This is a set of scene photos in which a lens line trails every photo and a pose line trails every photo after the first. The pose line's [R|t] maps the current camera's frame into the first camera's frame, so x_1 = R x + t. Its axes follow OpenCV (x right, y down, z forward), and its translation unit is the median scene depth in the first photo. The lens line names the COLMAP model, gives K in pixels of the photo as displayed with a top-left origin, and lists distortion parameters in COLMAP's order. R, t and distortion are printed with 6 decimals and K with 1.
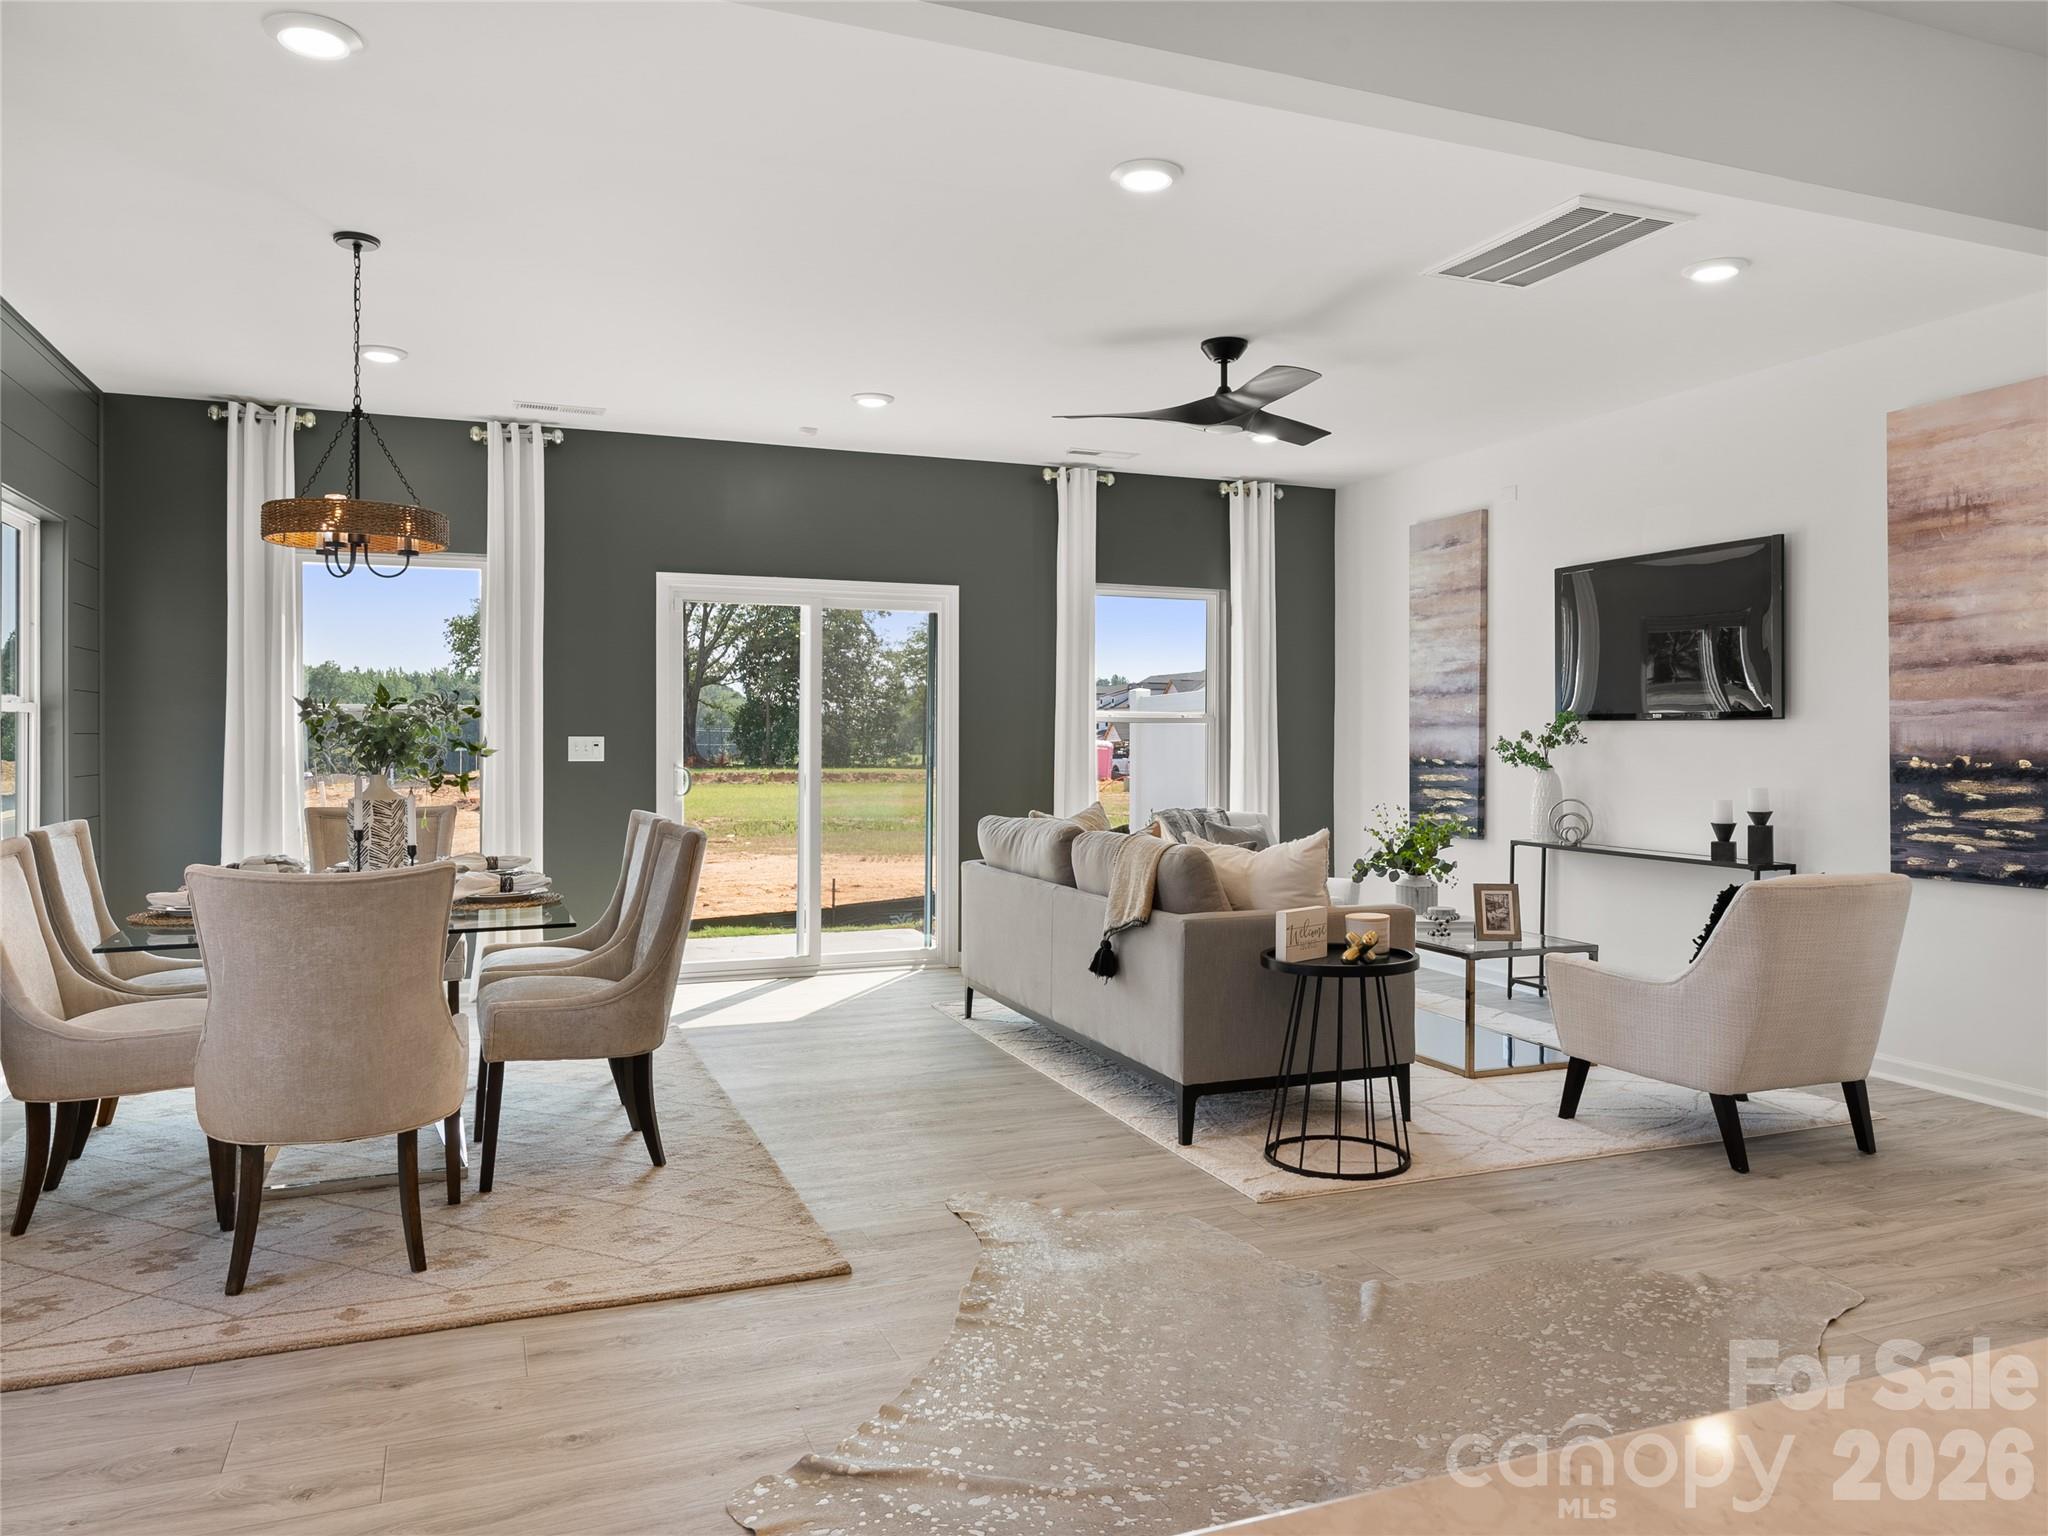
lens RADIAL K [[1433.7, 0, 1024.1], [0, 1433.7, 729.4], [0, 0, 1]] dist [-0.002600, -0.002417]
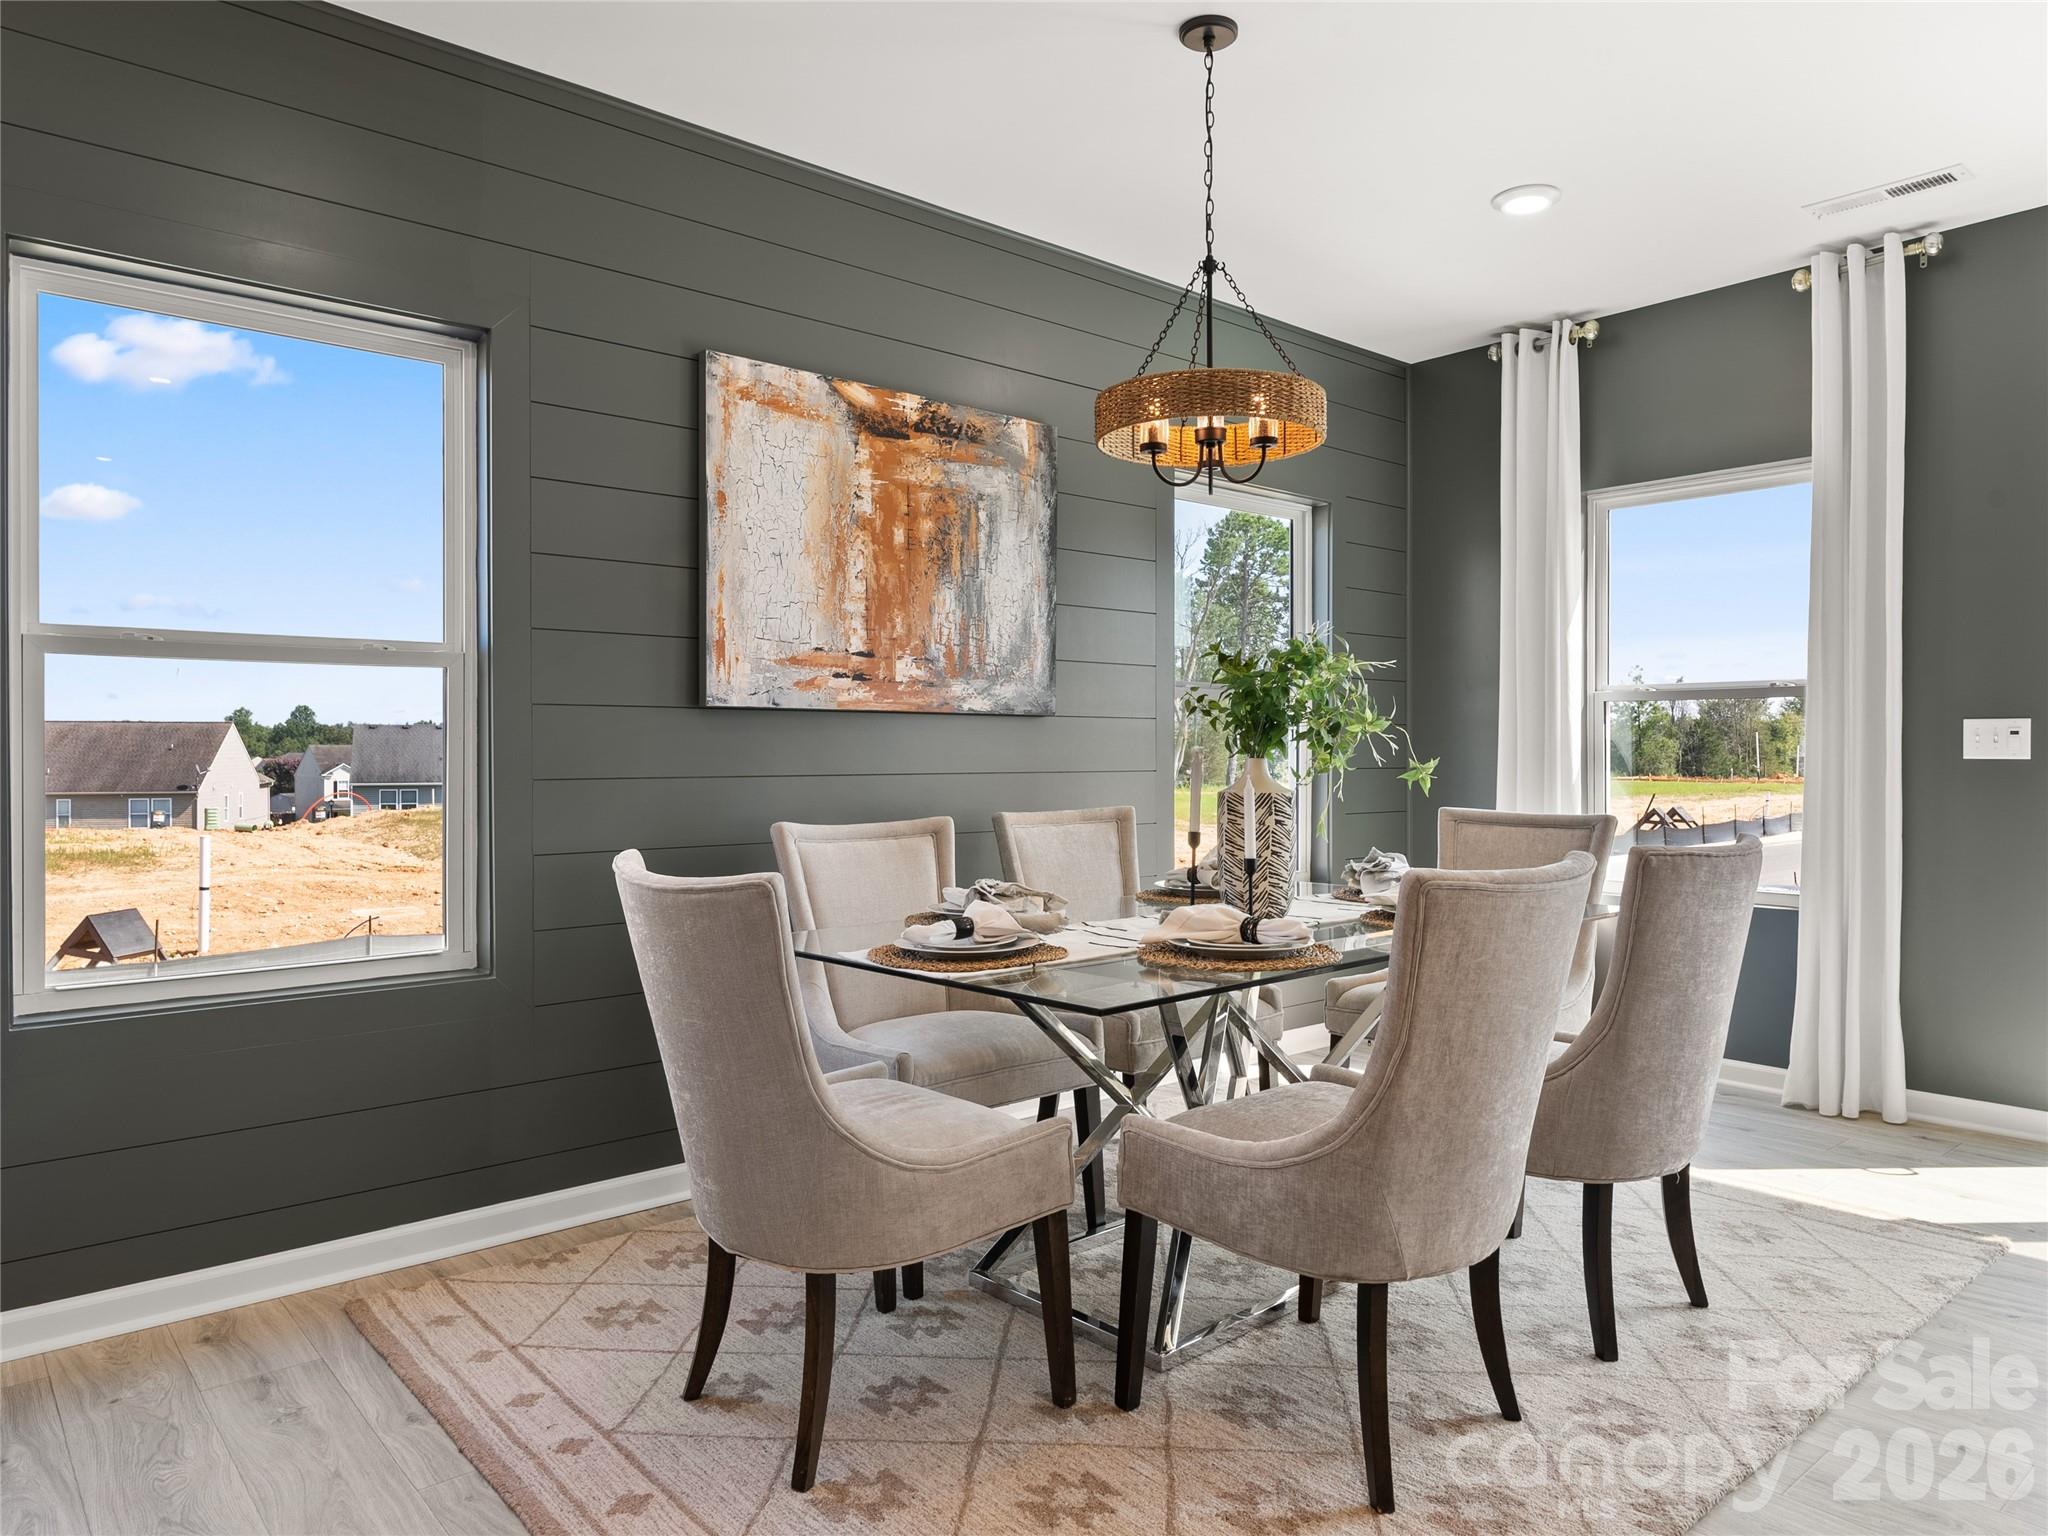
lens RADIAL K [[1332.4, 0, 1037.5], [0, 1332.4, 751.4], [0, 0, 1]] dist [-0.006072, 0.000603]
pose [[0.334657, -0.001094, -0.942340, 0.090329], [0.003011, 0.999995, -0.000091, 0.017537], [0.942335, -0.002807, 0.334658, 0.417965]]
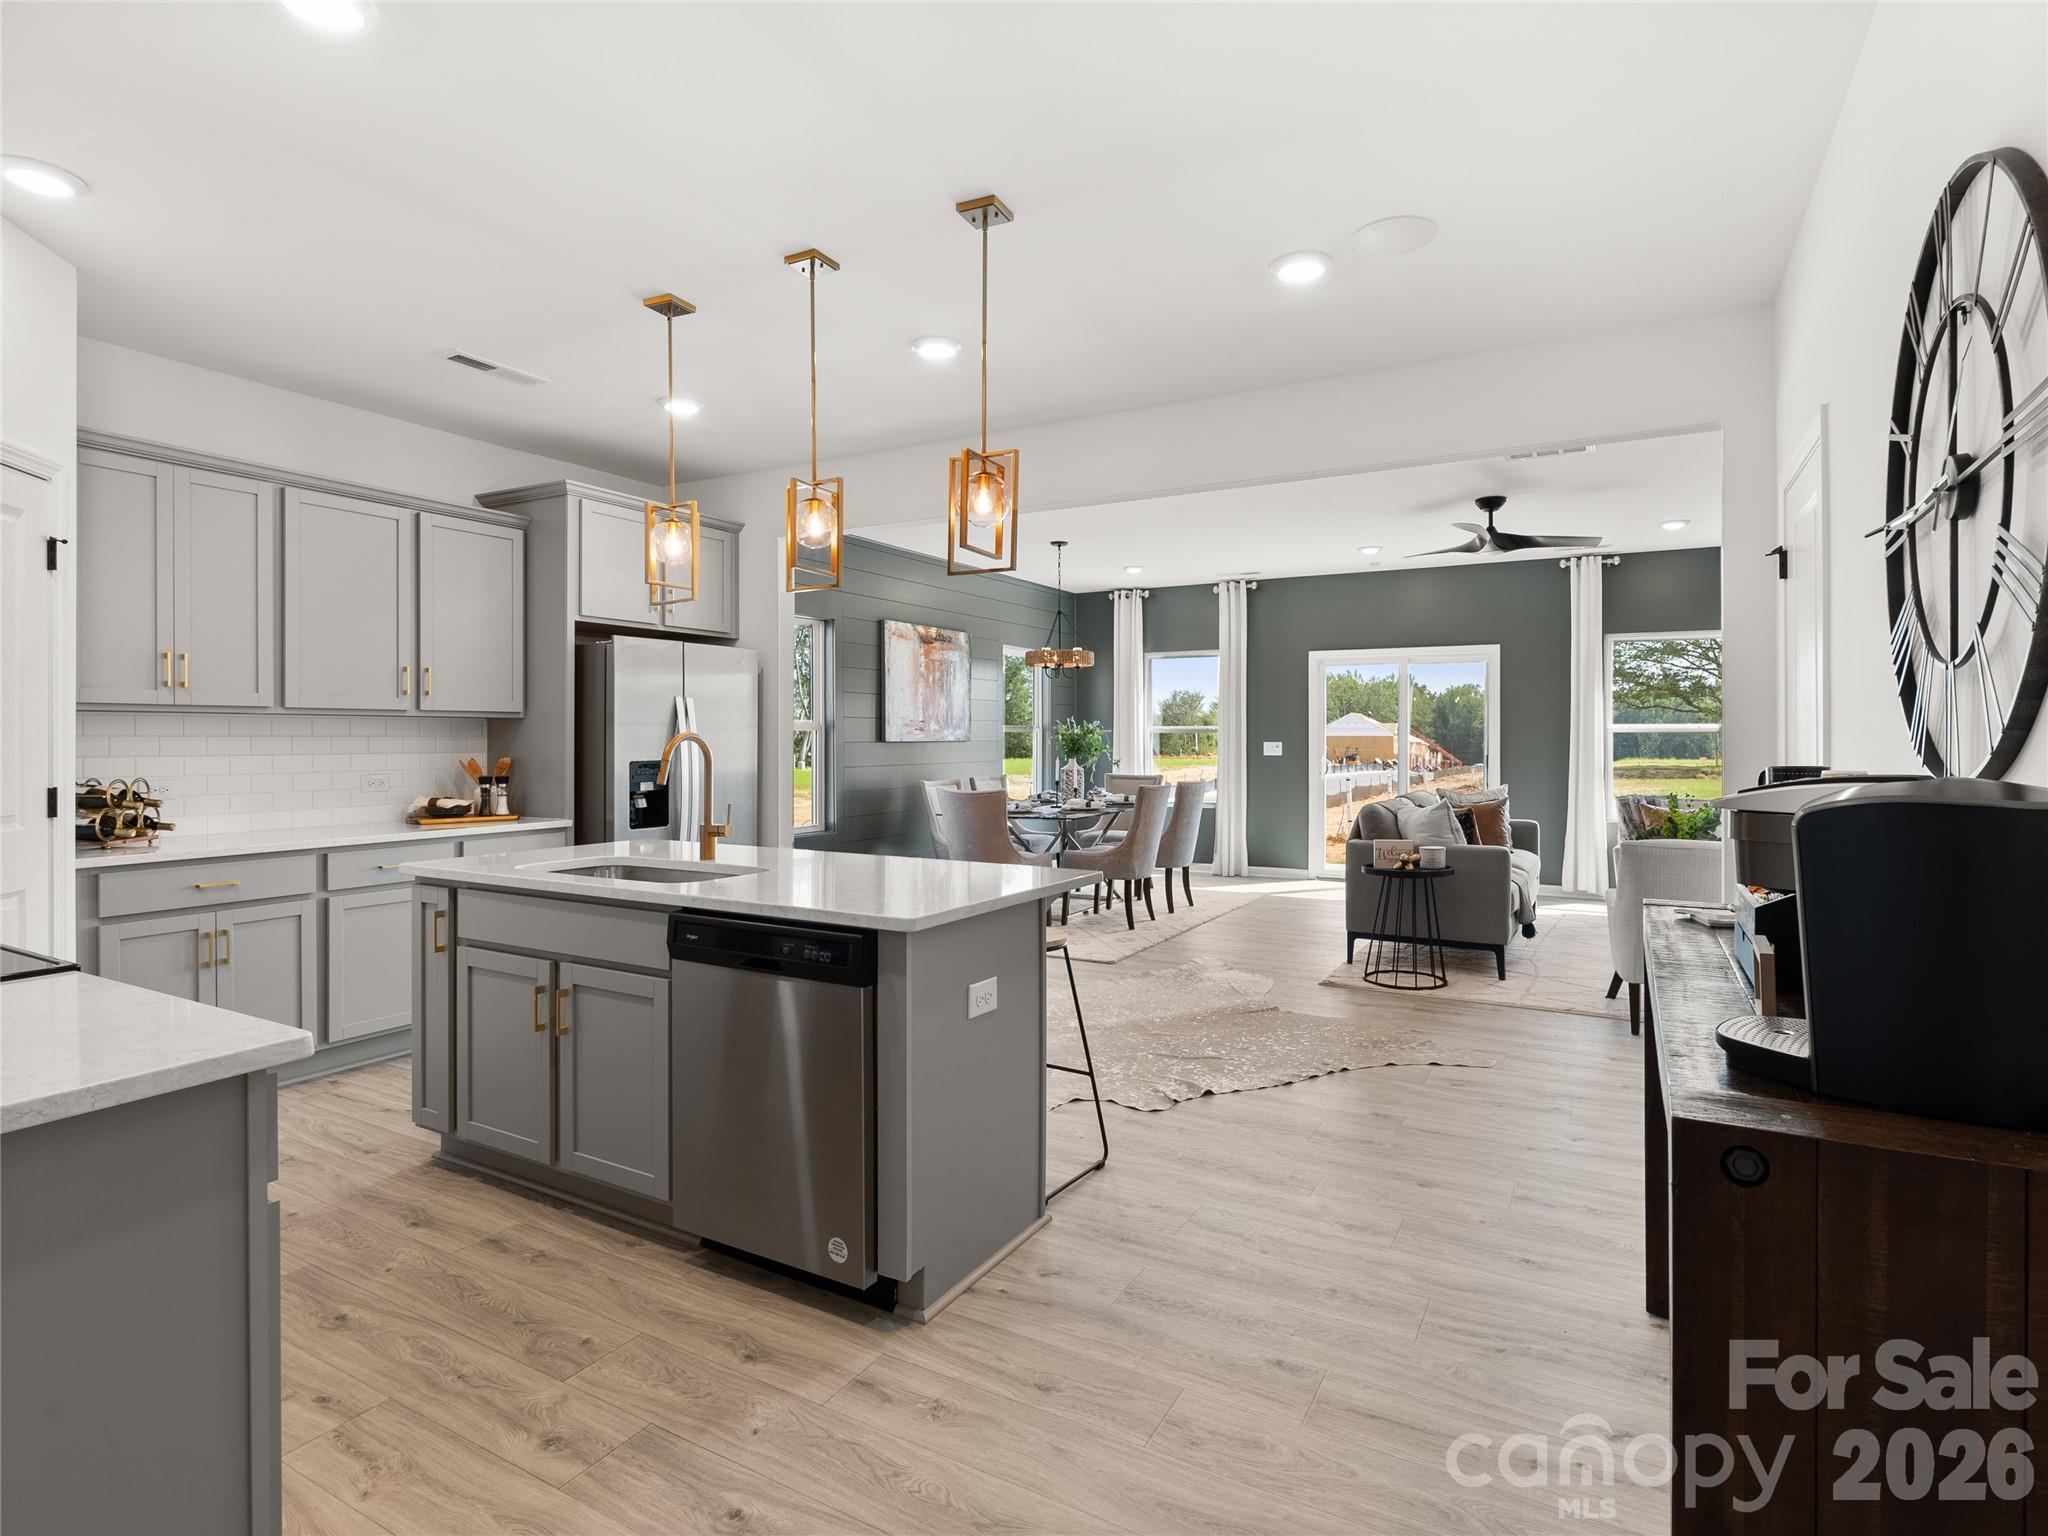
lens RADIAL K [[1050.7, 0, 1030.0], [0, 1050.7, 727.8], [0, 0, 1]] dist [-0.000290, 0.000088]
pose [[0.629449, -0.008131, -0.776999, 0.554694], [0.004403, 0.999967, -0.006898, -0.005358], [0.777029, 0.000920, 0.629464, -0.111350]]
